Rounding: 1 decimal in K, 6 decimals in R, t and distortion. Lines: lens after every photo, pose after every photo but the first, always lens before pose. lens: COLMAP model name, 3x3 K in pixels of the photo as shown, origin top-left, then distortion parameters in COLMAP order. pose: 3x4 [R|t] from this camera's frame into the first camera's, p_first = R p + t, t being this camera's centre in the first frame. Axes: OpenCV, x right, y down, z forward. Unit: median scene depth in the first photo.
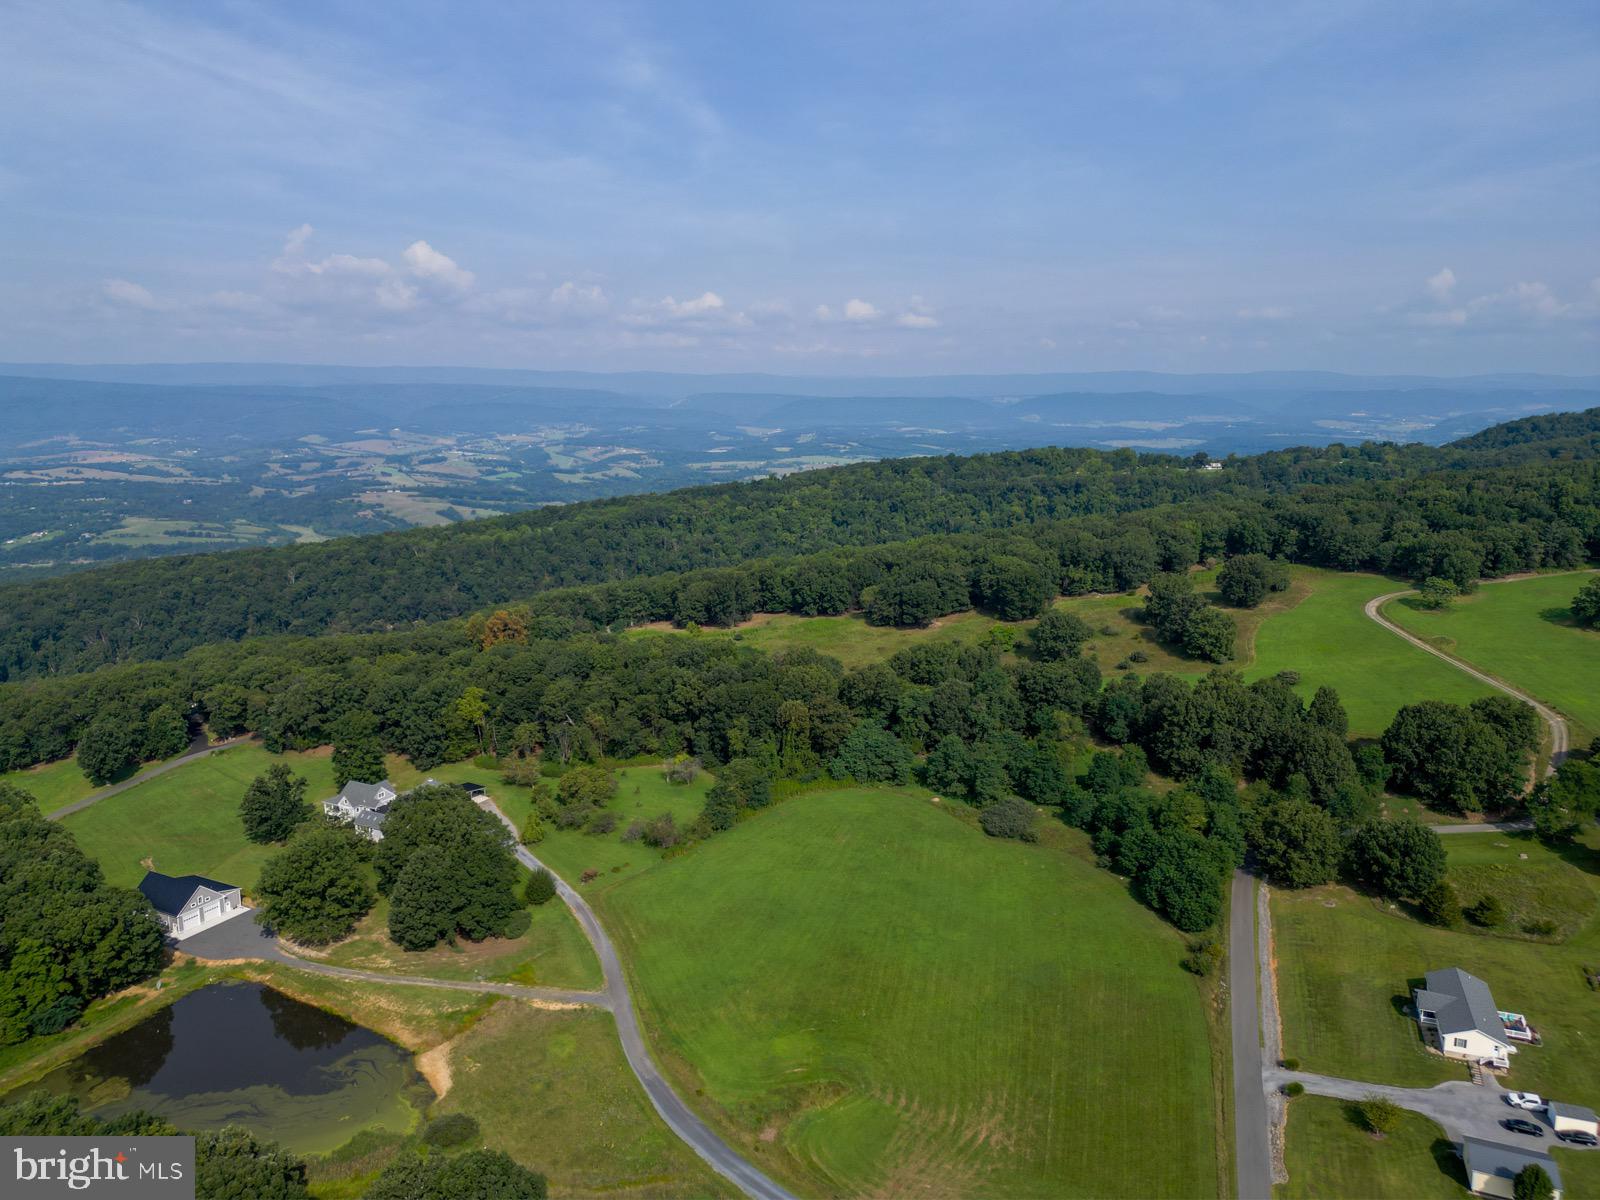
lens RADIAL K [[1115.0, 0, 806.8], [0, 1115.0, 601.8], [0, 0, 1]] dist [0.072283, -0.064791]
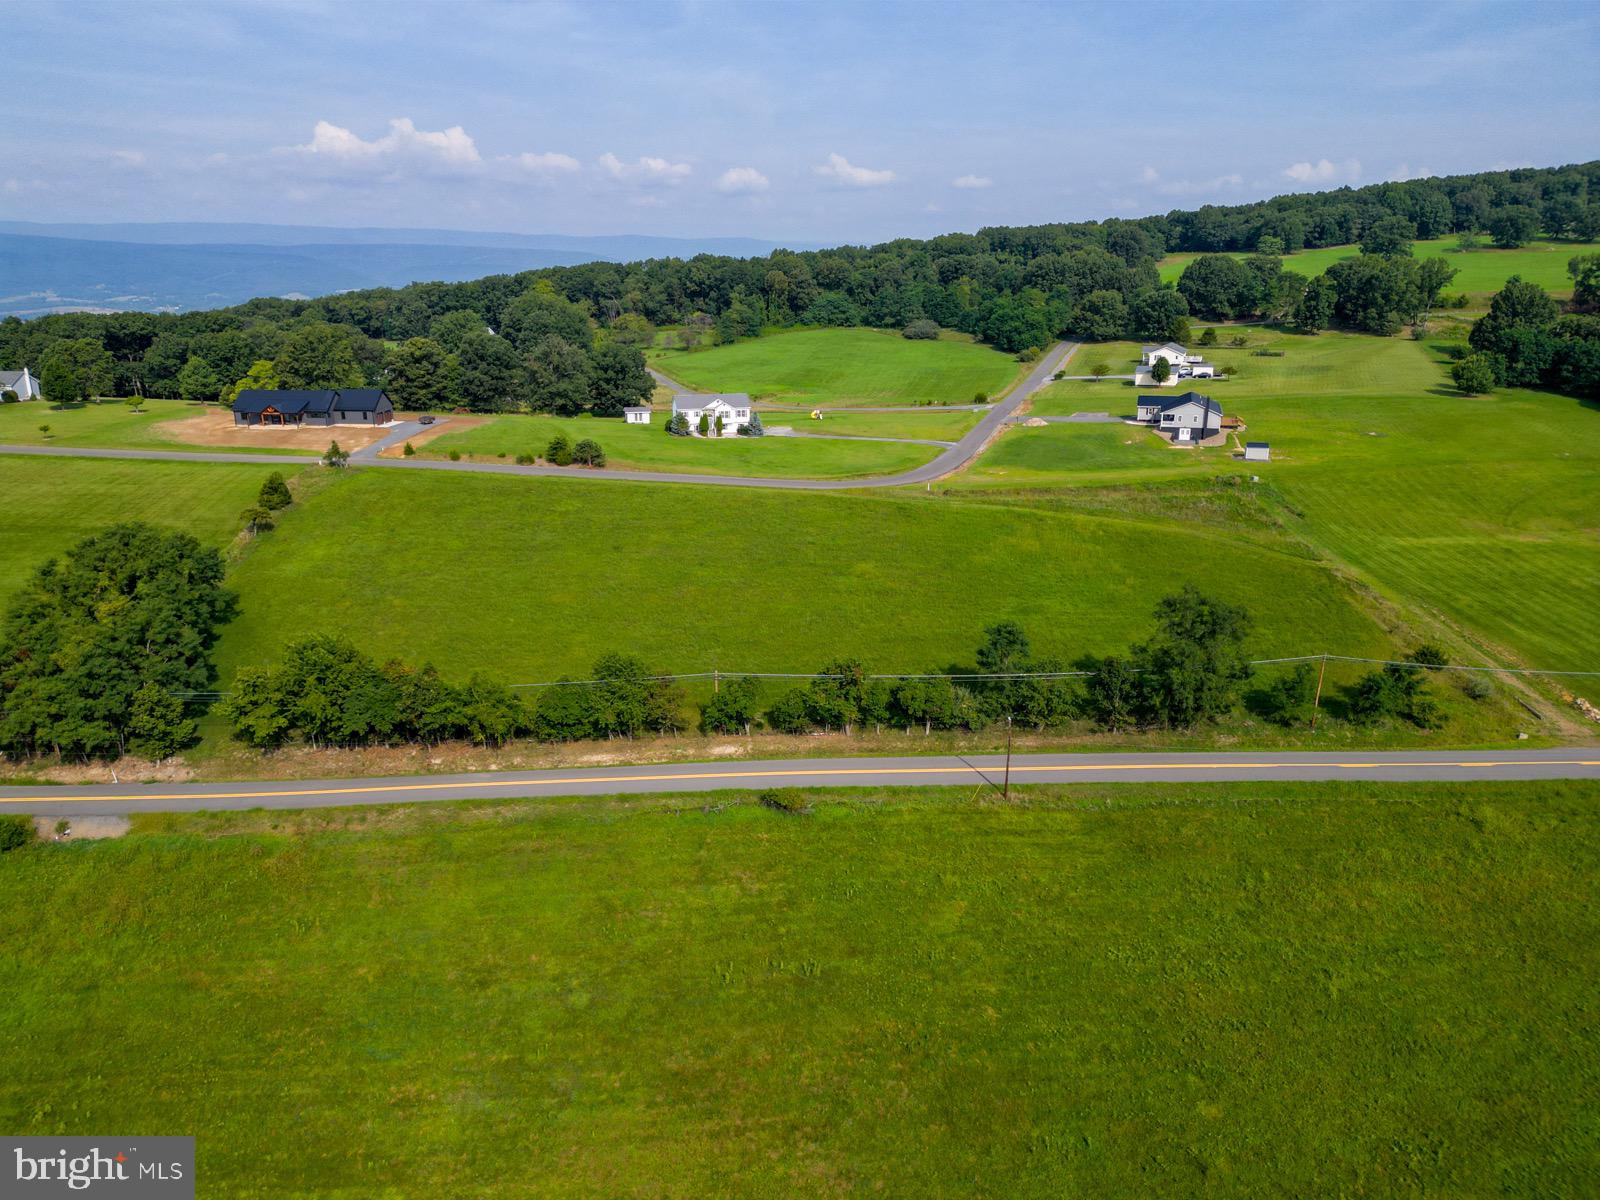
lens RADIAL K [[1115.0, 0, 811.4], [0, 1115.0, 611.7], [0, 0, 1]] dist [0.072283, -0.064791]
pose [[0.999893, -0.000077, 0.014661, 0.011226], [-0.001582, 0.993581, 0.113108, 0.349696], [-0.014576, -0.113119, 0.993474, -0.453174]]
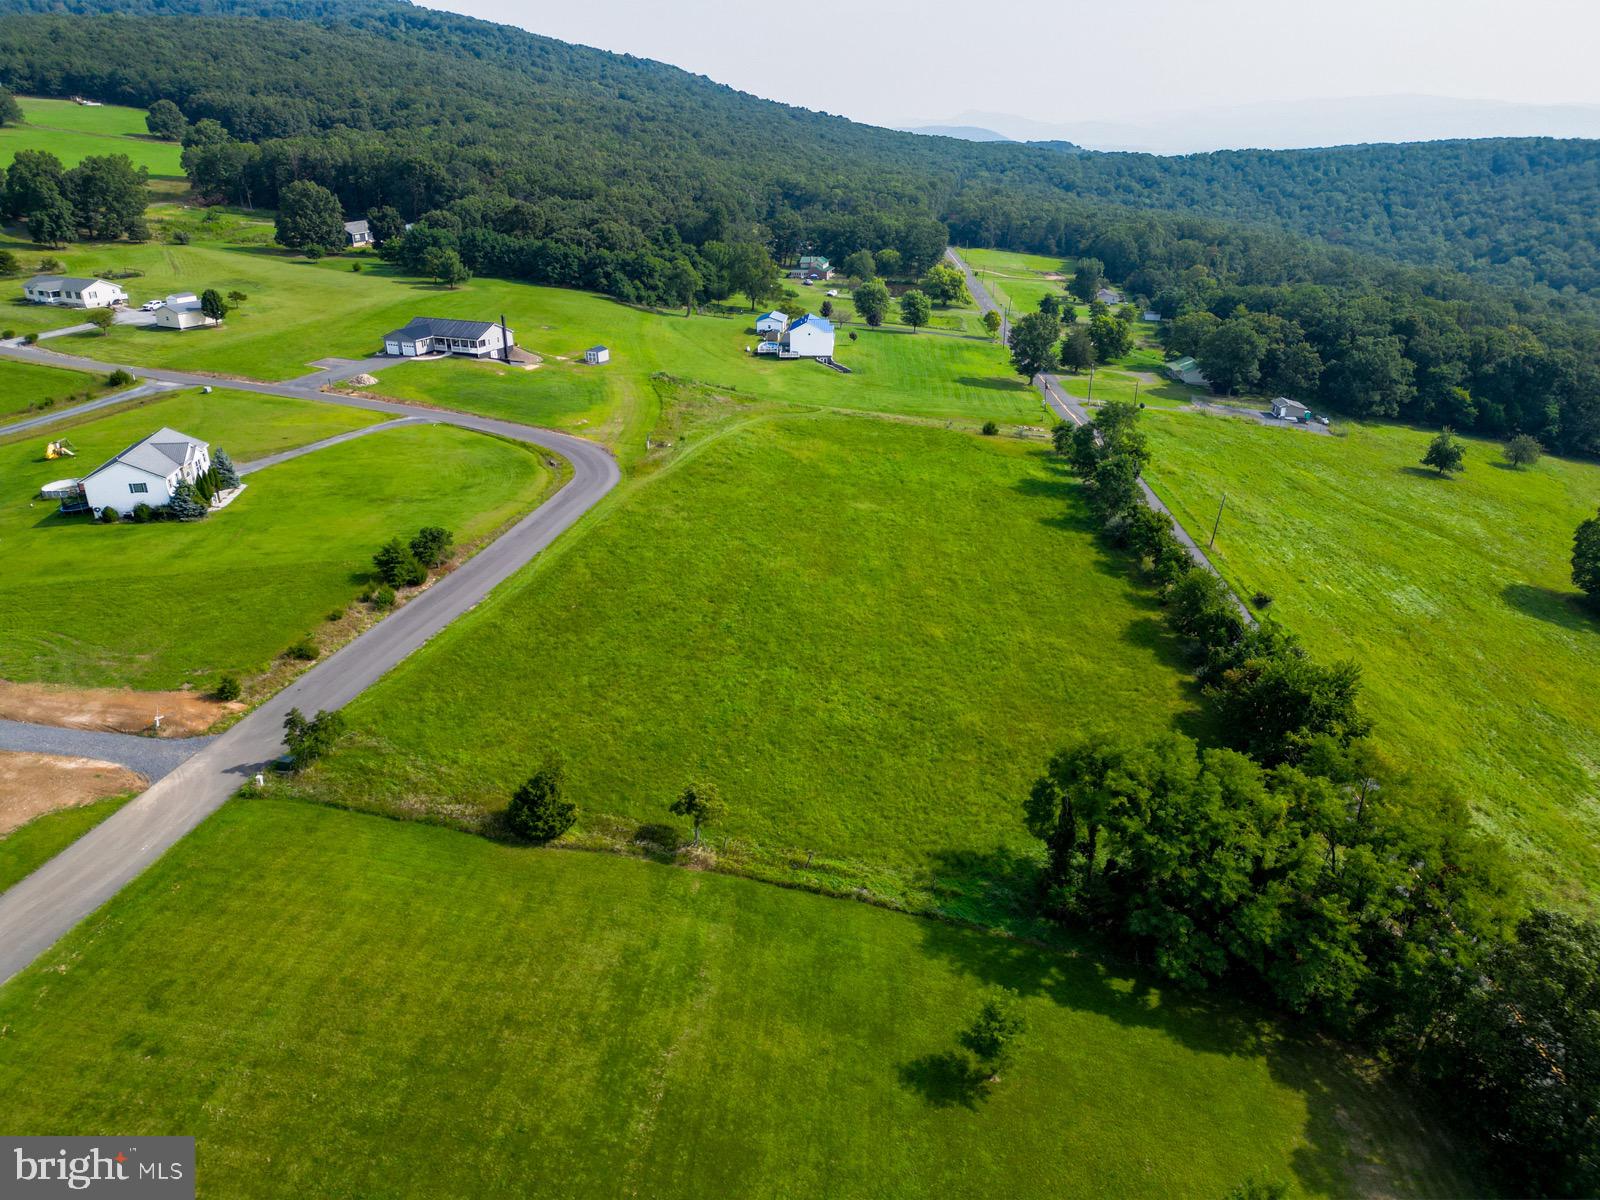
lens RADIAL K [[1115.0, 0, 807.5], [0, 1115.0, 596.8], [0, 0, 1]] dist [0.072283, -0.064791]
pose [[0.075320, -0.381211, 0.921415, -0.460341], [0.184185, 0.913459, 0.362863, 0.230446], [-0.980001, 0.142379, 0.139015, 0.009827]]
